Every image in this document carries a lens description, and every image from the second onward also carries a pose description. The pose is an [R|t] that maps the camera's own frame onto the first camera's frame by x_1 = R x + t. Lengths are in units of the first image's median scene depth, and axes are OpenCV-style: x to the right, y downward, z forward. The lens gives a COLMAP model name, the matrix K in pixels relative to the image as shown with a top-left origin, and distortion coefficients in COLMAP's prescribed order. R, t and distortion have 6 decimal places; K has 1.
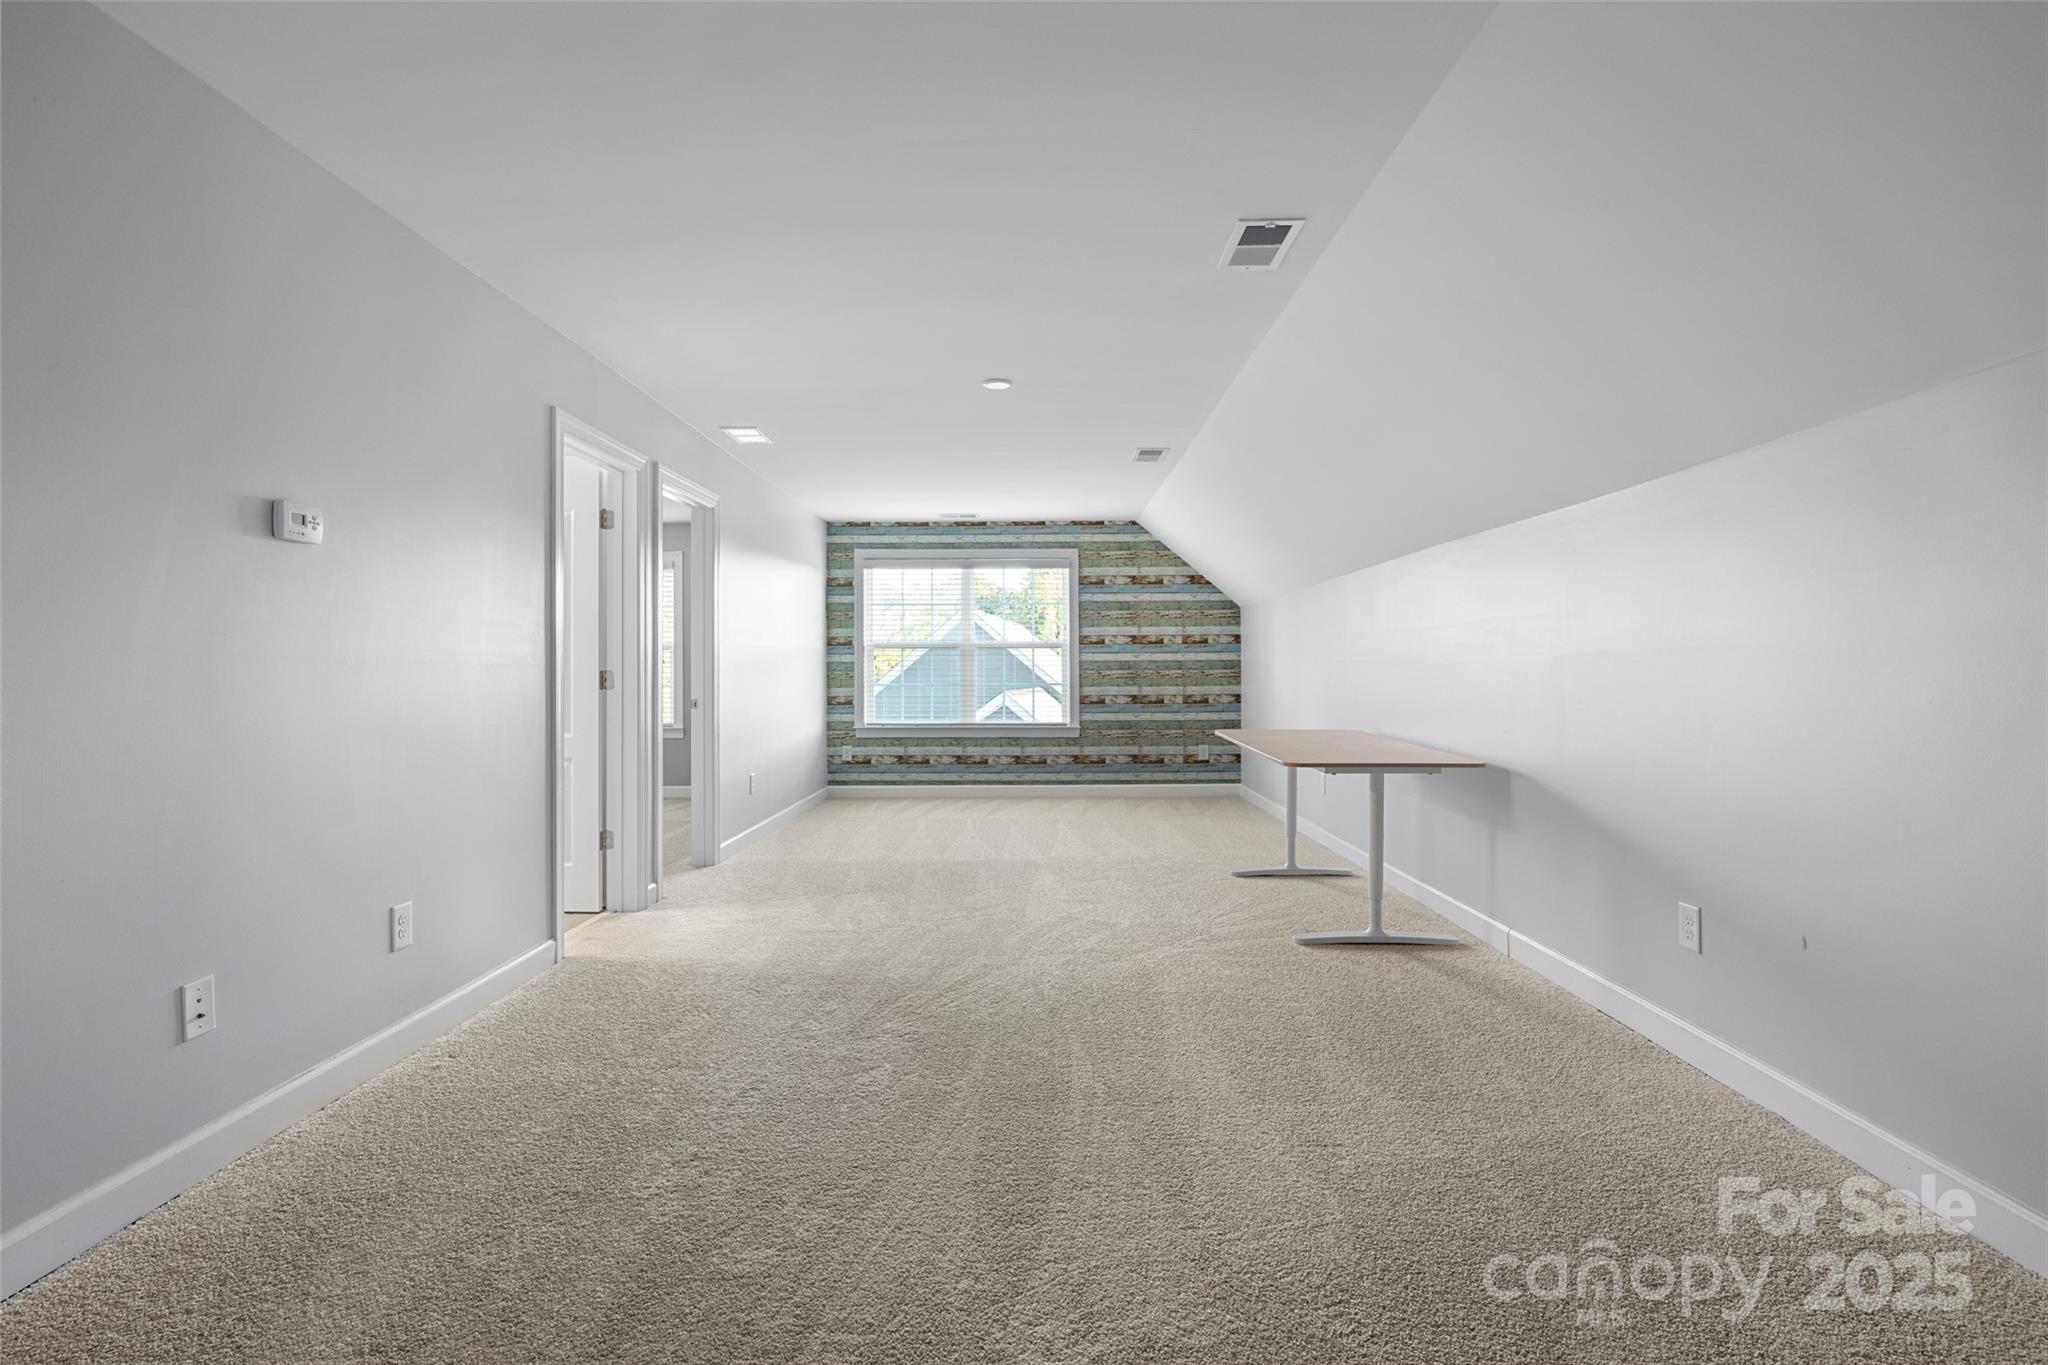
lens RADIAL K [[984.8, 0, 1016.0], [0, 984.8, 666.9], [0, 0, 1]] dist [-0.004416, 0.000488]
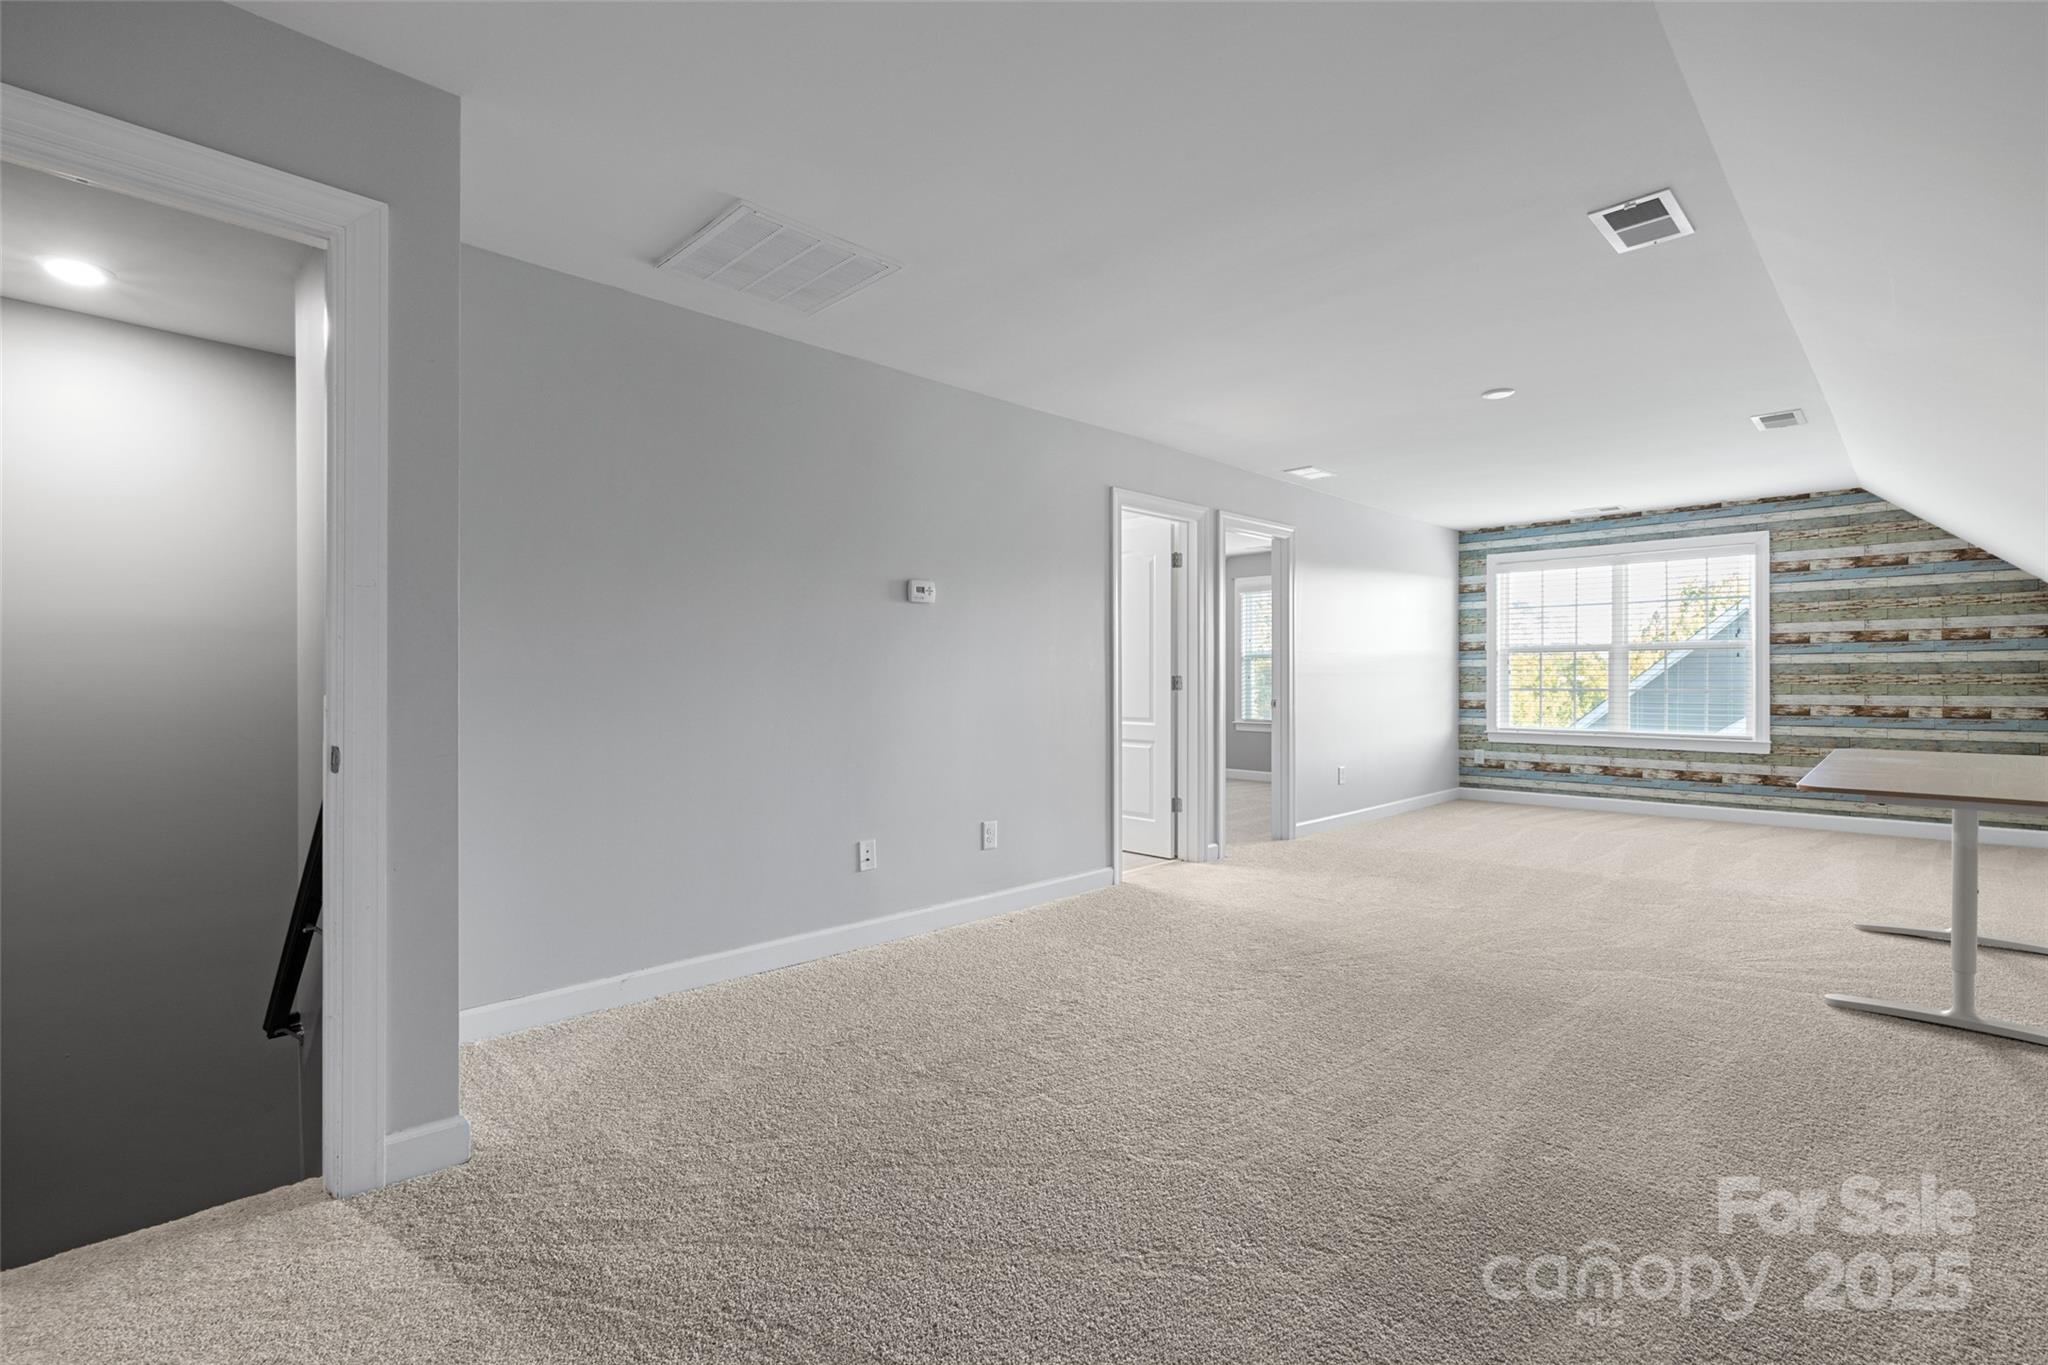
lens RADIAL K [[933.1, 0, 1018.2], [0, 933.1, 684.8], [0, 0, 1]] dist [-0.005284, 0.000857]
pose [[0.715404, 0.007453, -0.698672, 0.161822], [0.003104, 0.999899, 0.013844, -0.001206], [0.698704, -0.012073, 0.715309, -0.019248]]
